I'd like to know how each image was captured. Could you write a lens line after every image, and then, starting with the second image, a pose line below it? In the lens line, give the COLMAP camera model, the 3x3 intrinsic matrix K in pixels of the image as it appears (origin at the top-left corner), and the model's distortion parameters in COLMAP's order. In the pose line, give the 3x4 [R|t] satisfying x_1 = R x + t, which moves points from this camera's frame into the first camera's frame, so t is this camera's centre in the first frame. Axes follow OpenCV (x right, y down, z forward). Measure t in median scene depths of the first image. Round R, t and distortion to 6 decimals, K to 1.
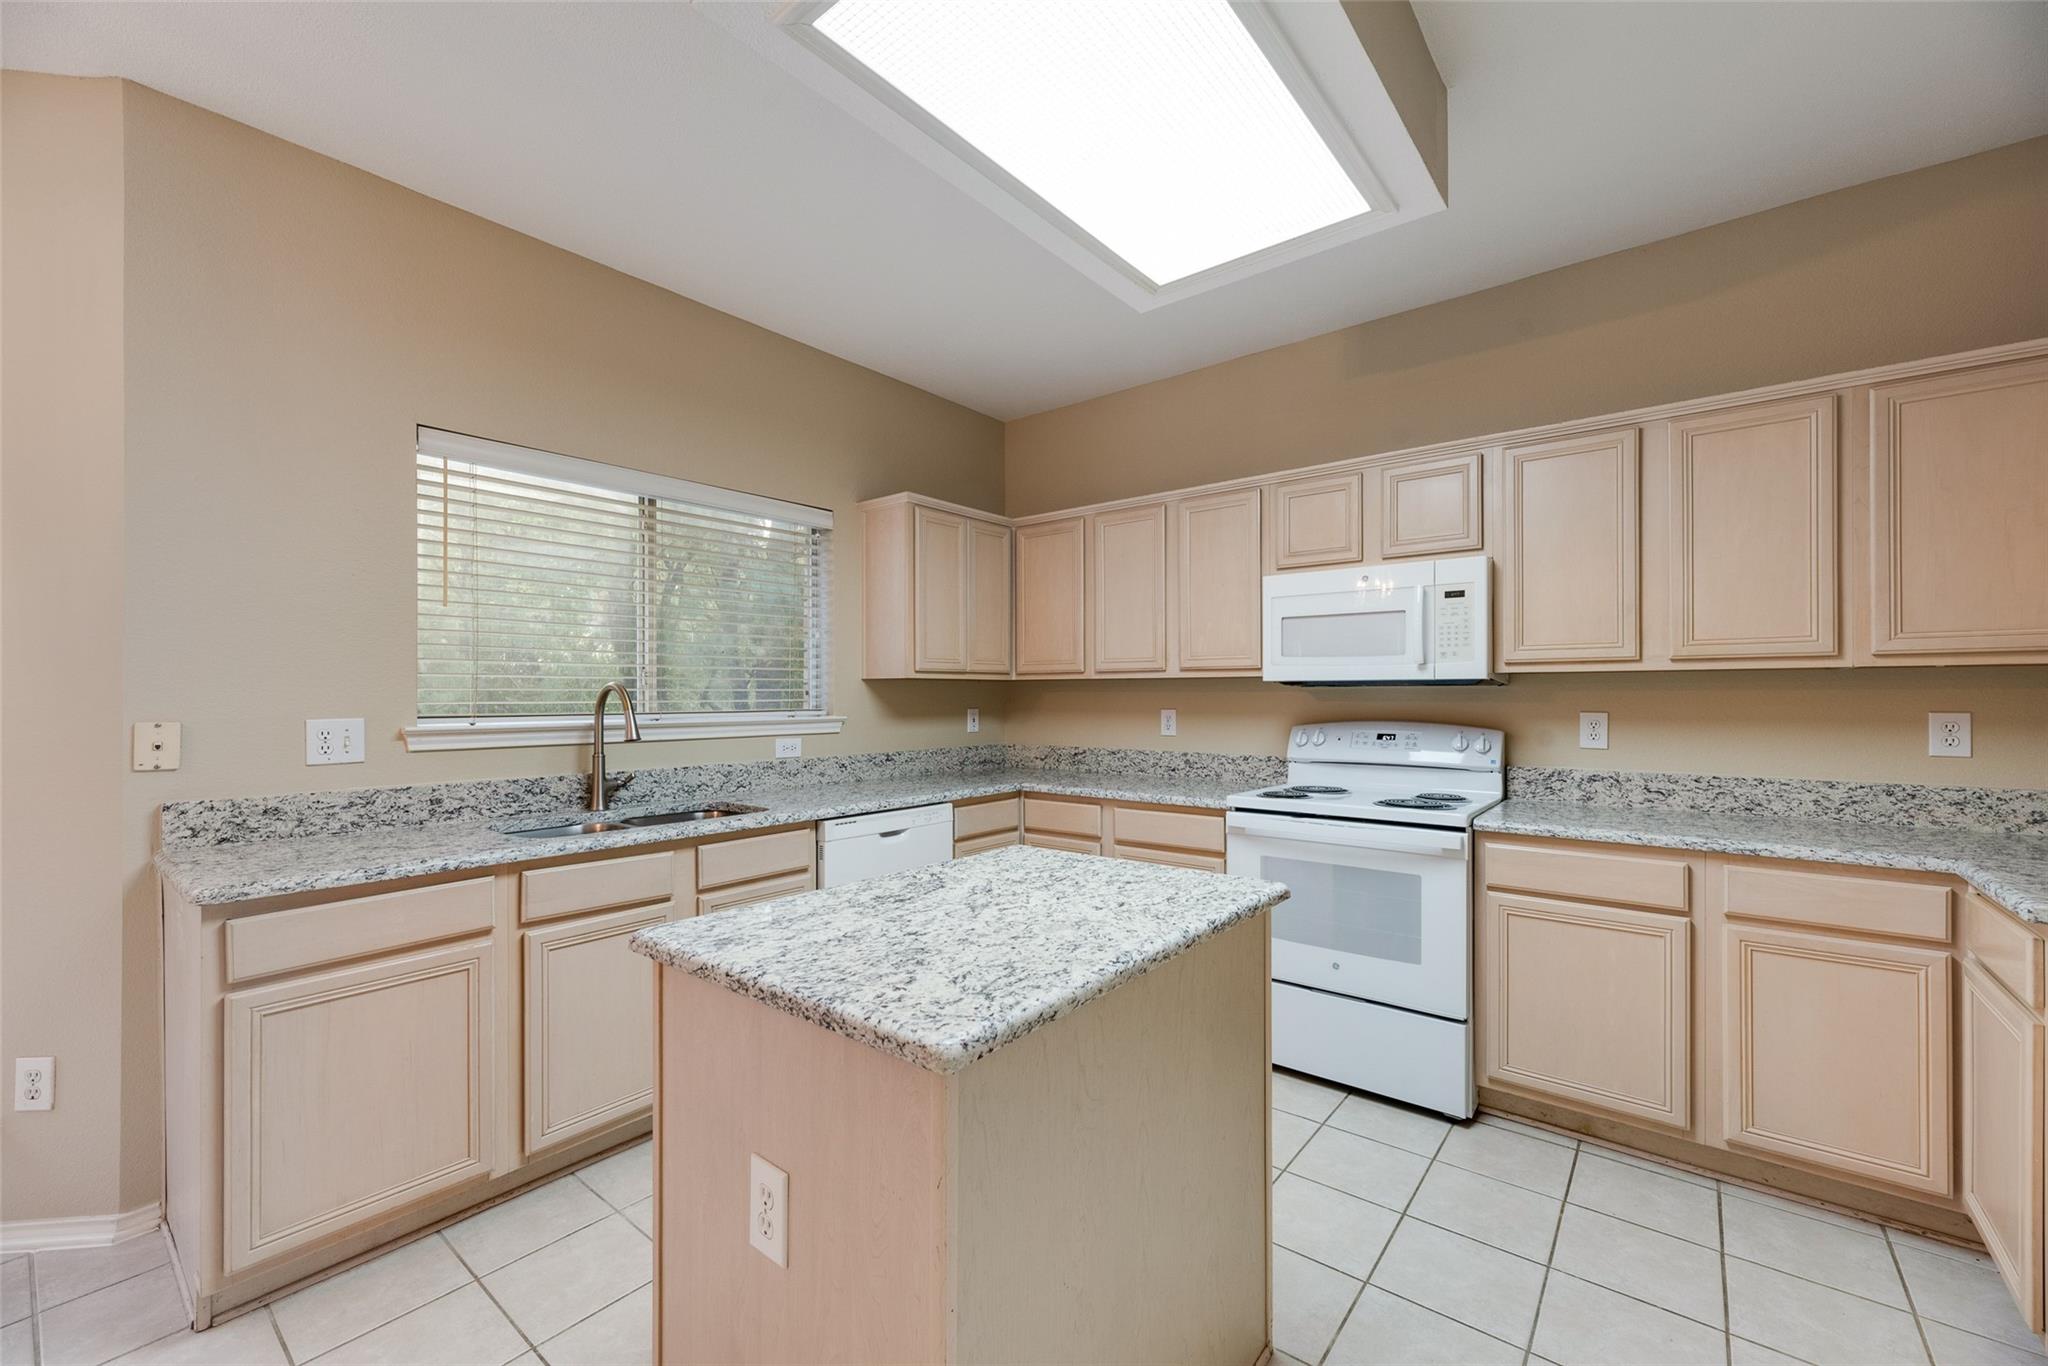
lens RADIAL K [[824.9, 0, 1028.5], [0, 824.9, 687.9], [0, 0, 1]] dist [0.003907, 0.000154]
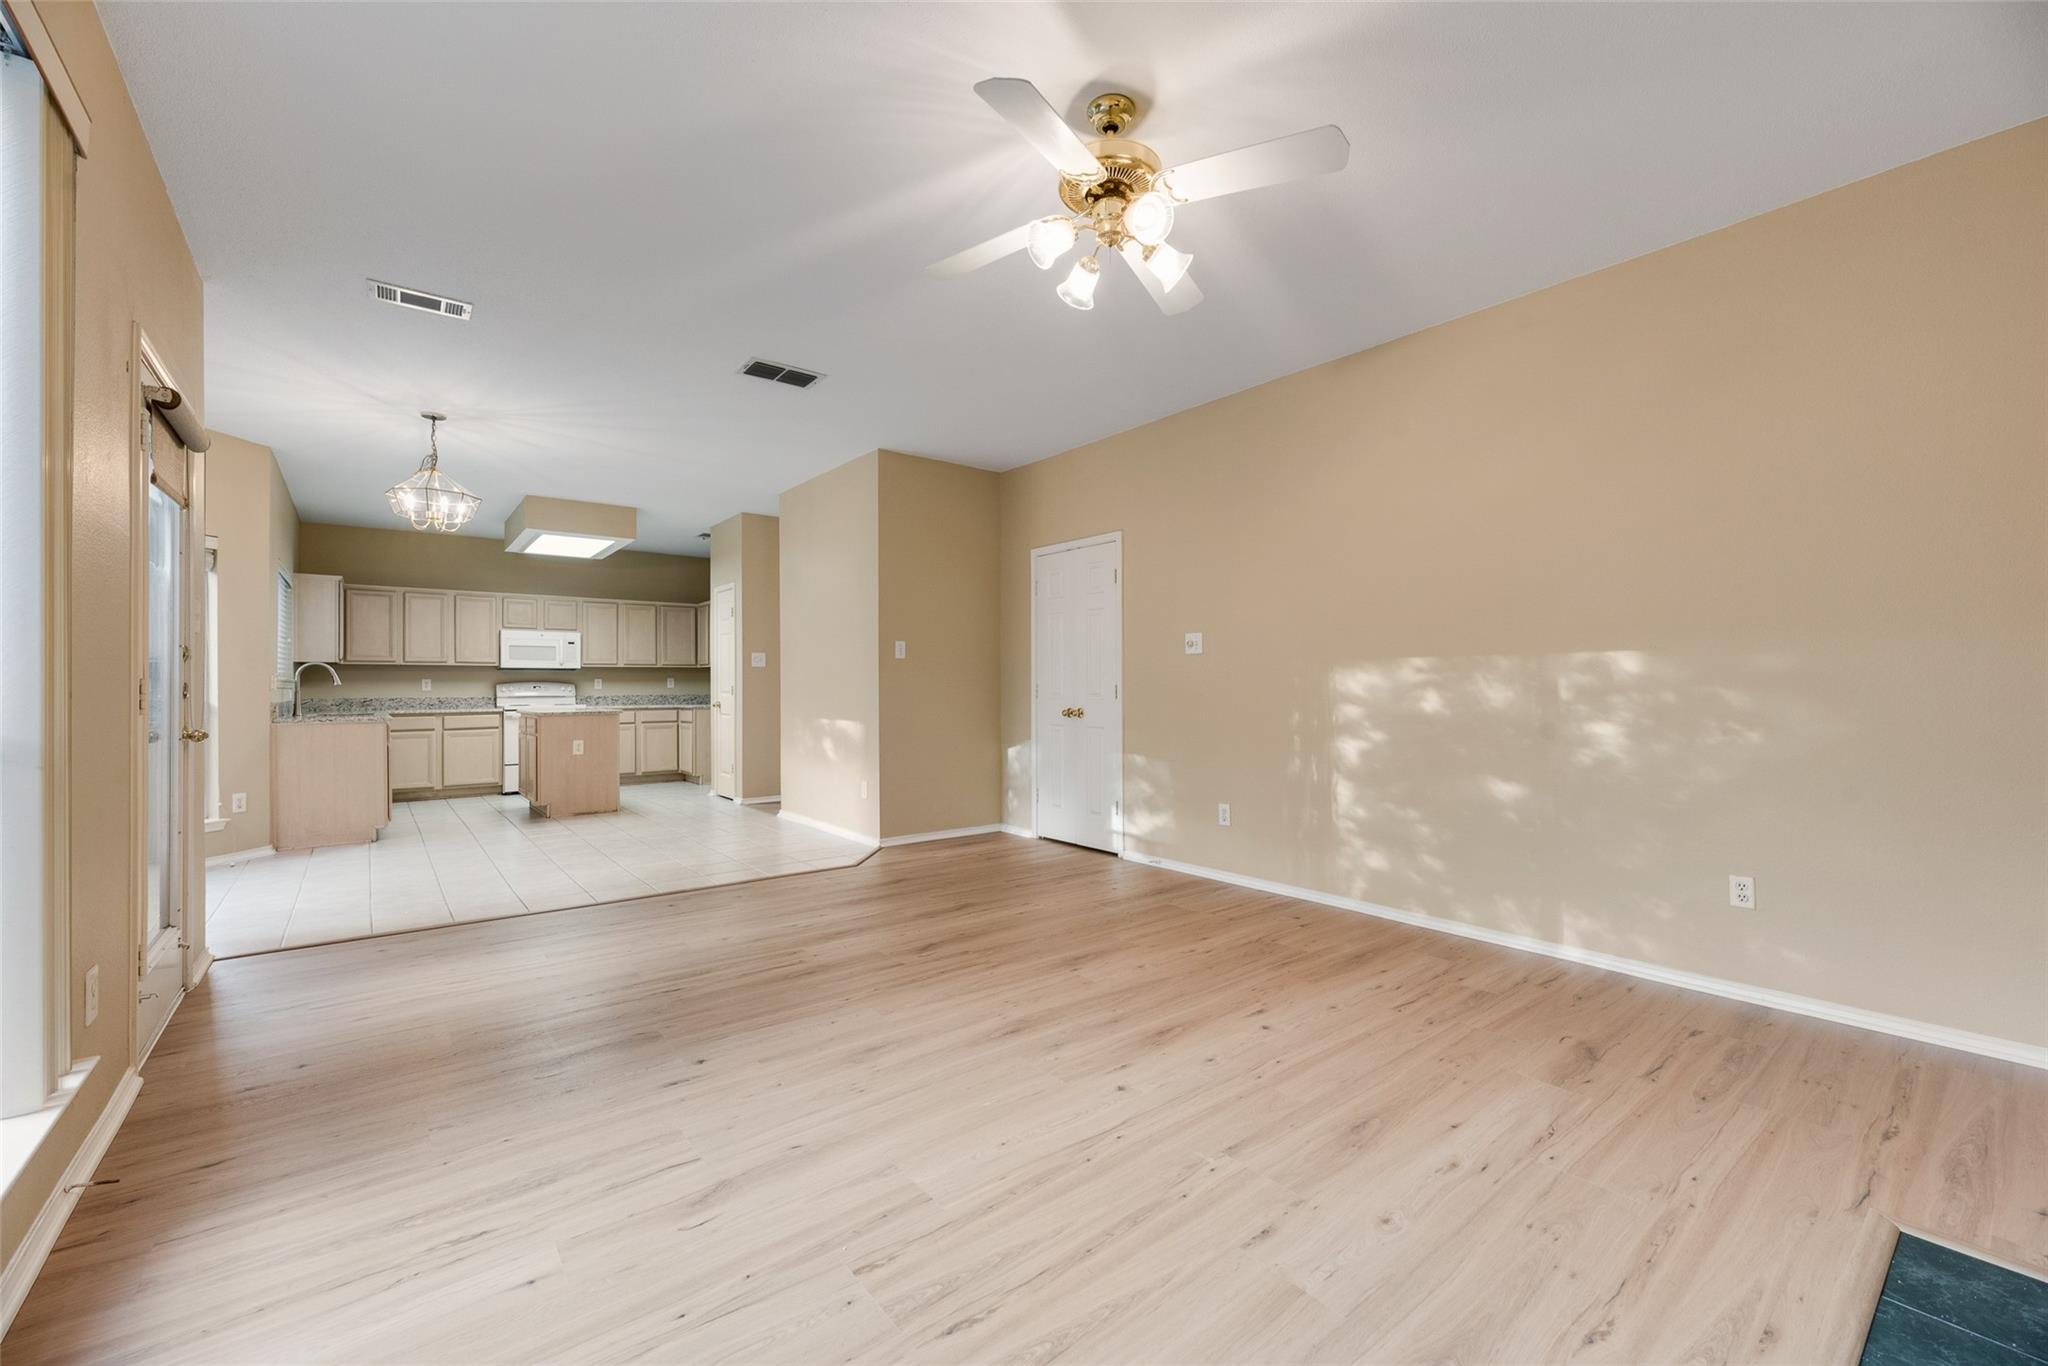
lens RADIAL K [[827.4, 0, 1029.6], [0, 827.4, 688.6], [0, 0, 1]] dist [0.008405, 0.000053]
pose [[0.212685, -0.003082, 0.977116, -2.435989], [-0.002903, 0.999989, 0.003786, 0.054964], [-0.977116, -0.003642, 0.212674, -1.577910]]
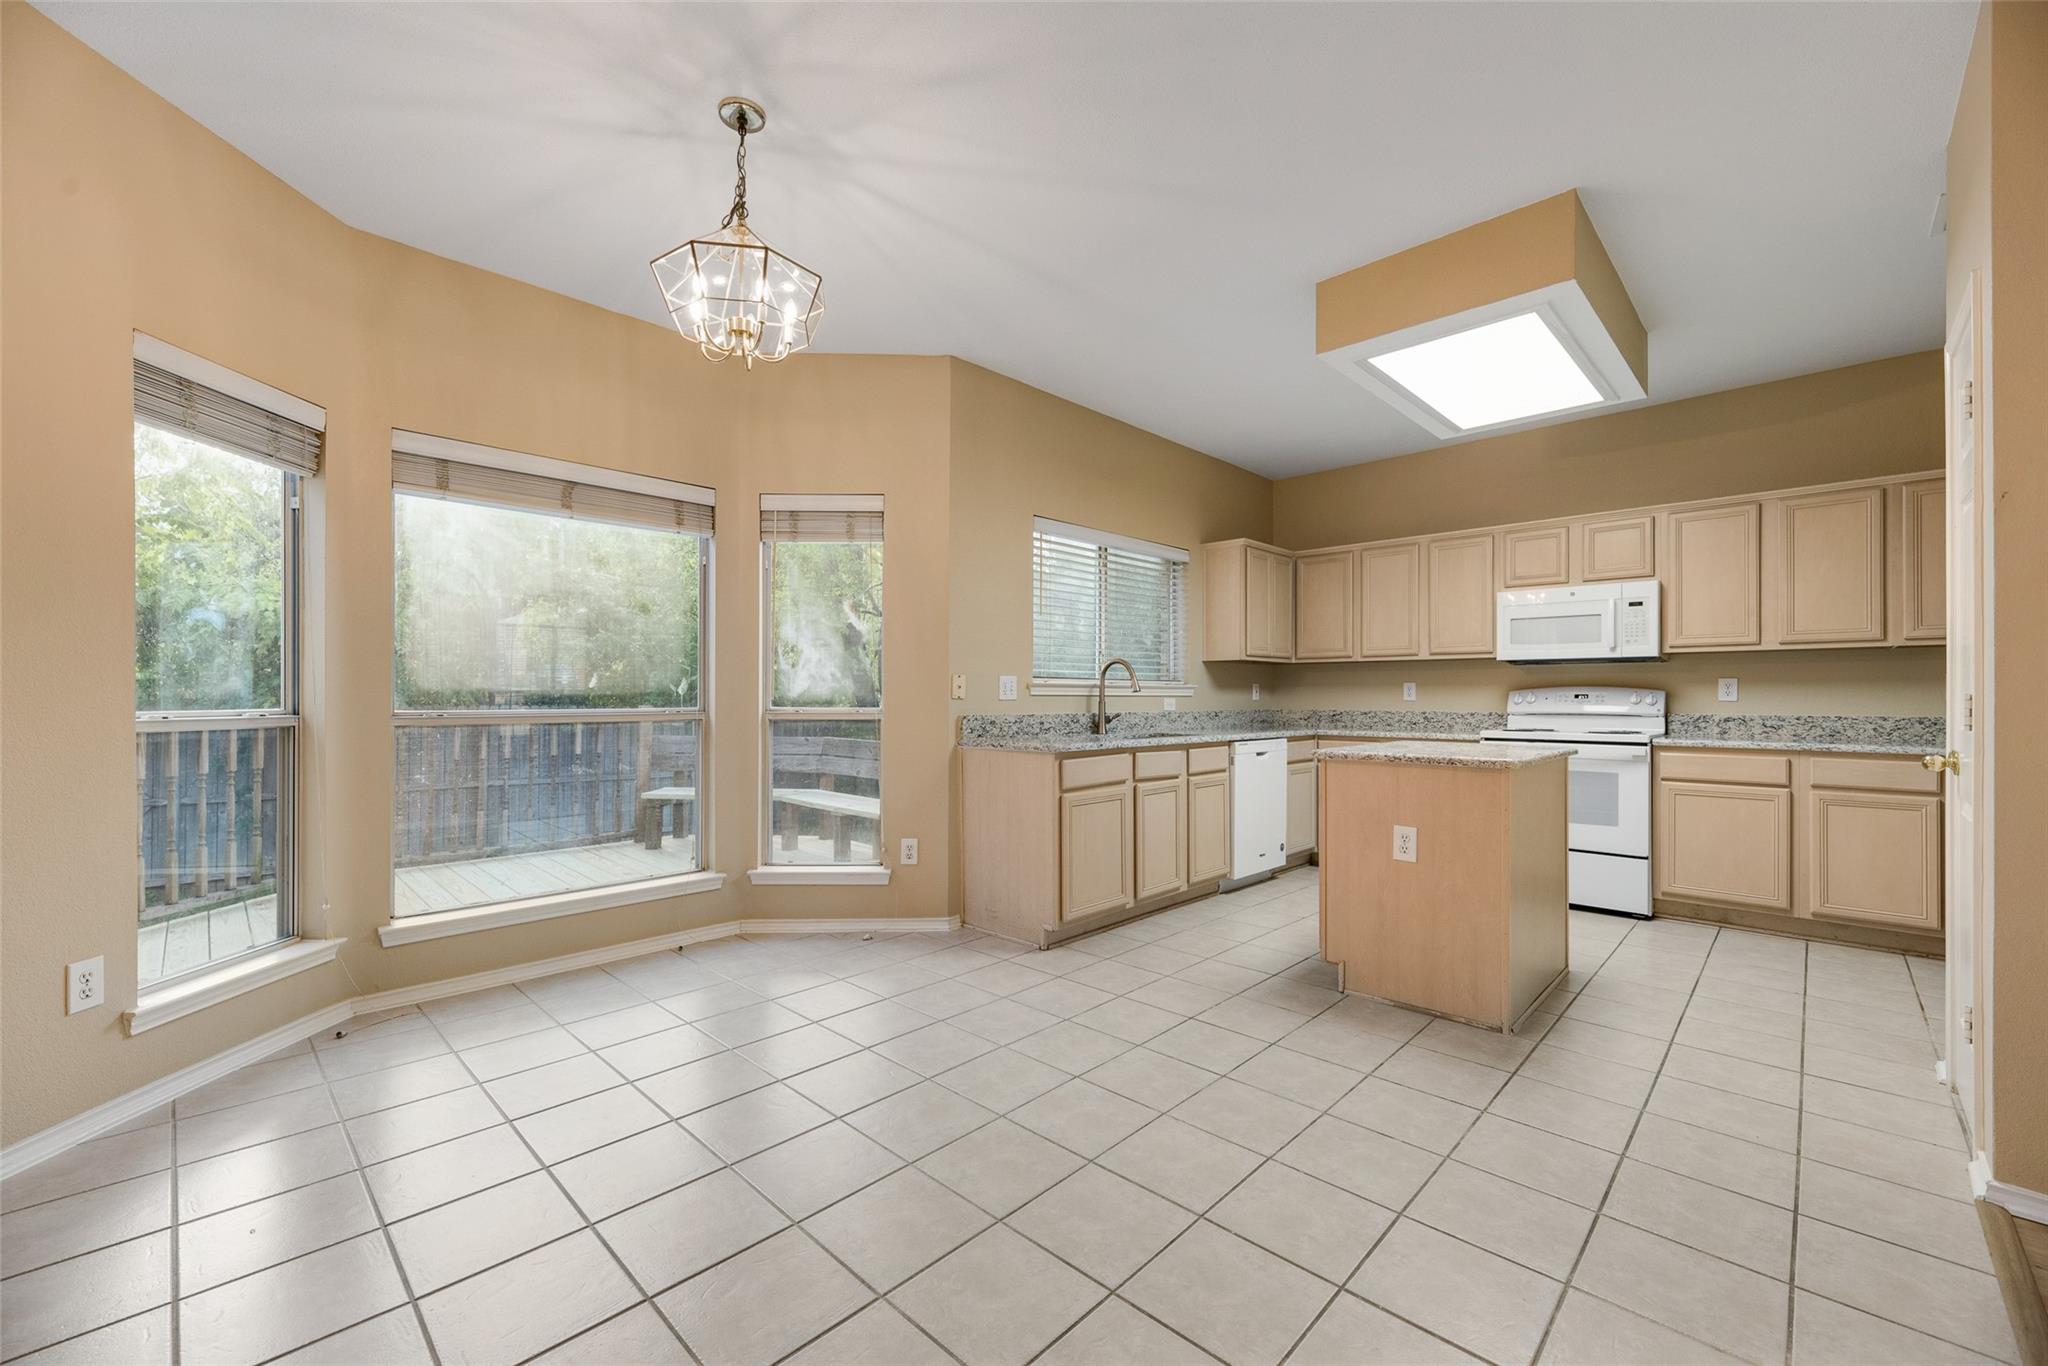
lens RADIAL K [[827.4, 0, 1029.6], [0, 827.4, 688.6], [0, 0, 1]] dist [0.008405, 0.000053]
pose [[0.996493, 0.002468, -0.083639, -0.532667], [-0.002572, 0.999996, -0.001134, 0.057192], [0.083636, 0.001346, 0.996495, -0.723484]]
